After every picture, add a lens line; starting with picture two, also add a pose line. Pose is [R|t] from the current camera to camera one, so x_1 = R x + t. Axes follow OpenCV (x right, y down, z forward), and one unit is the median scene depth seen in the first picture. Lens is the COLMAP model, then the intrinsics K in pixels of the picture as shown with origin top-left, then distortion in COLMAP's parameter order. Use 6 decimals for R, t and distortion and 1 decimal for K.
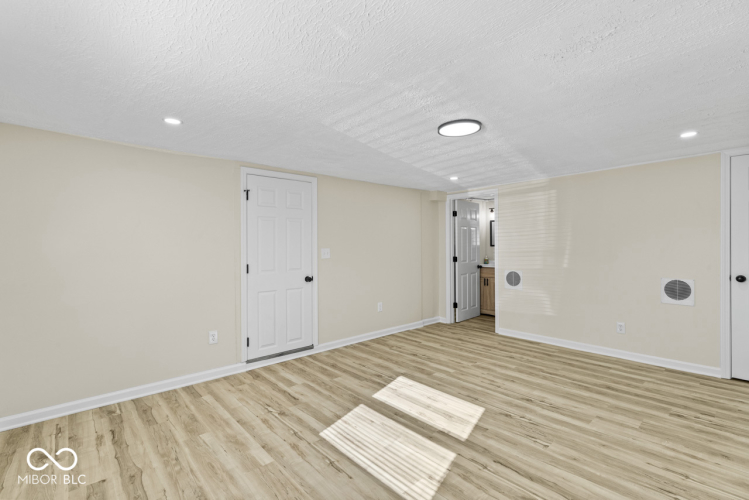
lens RADIAL K [[346.3, 0, 376.8], [0, 346.3, 252.0], [0, 0, 1]] dist [-0.003953, 0.001170]
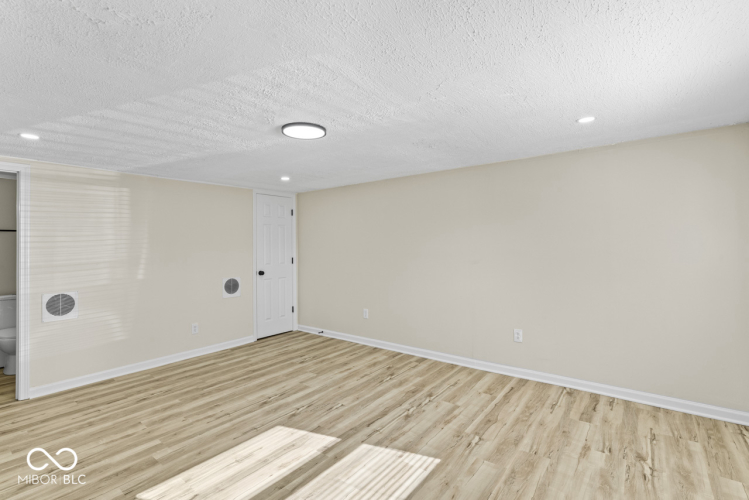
lens RADIAL K [[346.3, 0, 376.3], [0, 346.3, 244.7], [0, 0, 1]] dist [-0.003953, 0.001170]
pose [[-0.178392, 0.016122, 0.983827, -0.580664], [0.036562, 0.999284, -0.009746, -0.016325], [-0.983280, 0.034232, -0.178854, 0.770650]]
